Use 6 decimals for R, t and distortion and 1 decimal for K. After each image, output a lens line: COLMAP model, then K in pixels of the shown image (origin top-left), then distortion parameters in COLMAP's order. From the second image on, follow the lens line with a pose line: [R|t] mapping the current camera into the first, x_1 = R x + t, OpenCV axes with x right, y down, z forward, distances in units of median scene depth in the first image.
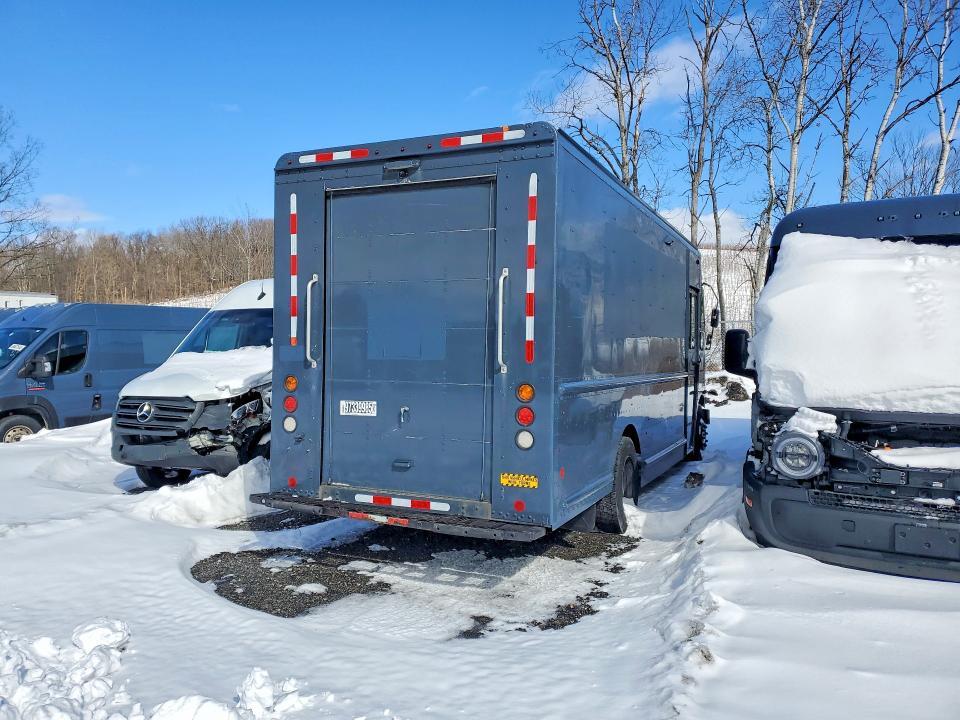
lens RADIAL K [[754.3, 0, 480.0], [0, 754.3, 360.0], [0, 0, 1]] dist [0.039990, -0.009608]
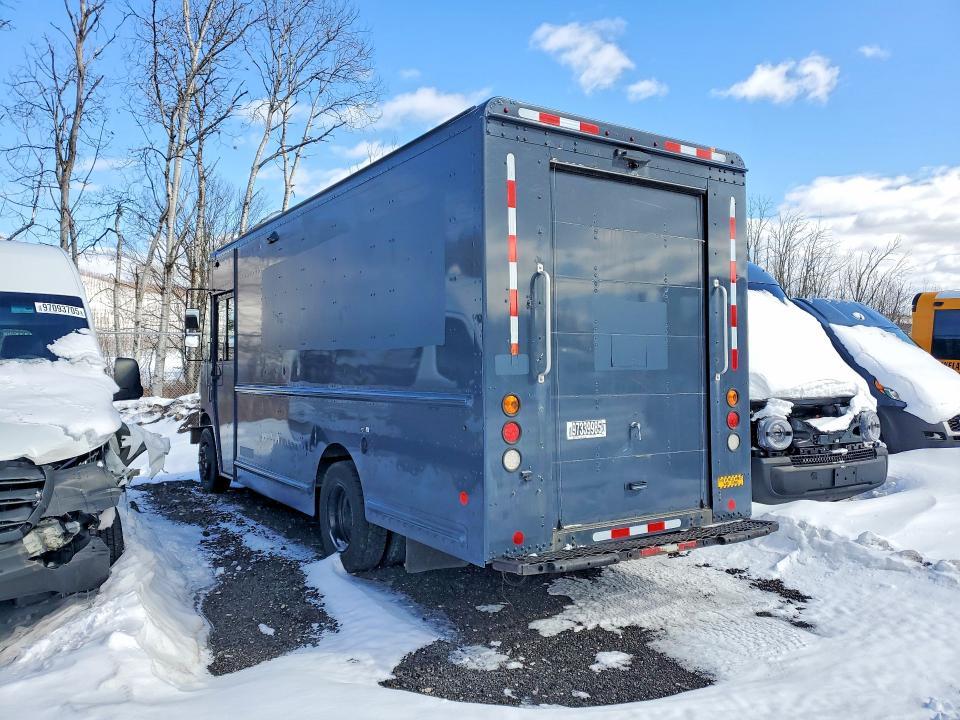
lens RADIAL K [[728.4, 0, 479.0], [0, 728.4, 350.2], [0, 0, 1]] dist [-0.000688, 0.013432]
pose [[0.534855, 0.008762, 0.844898, -0.931618], [0.027363, 0.999242, -0.027685, -0.004174], [-0.844501, 0.037926, 0.534210, 0.688653]]
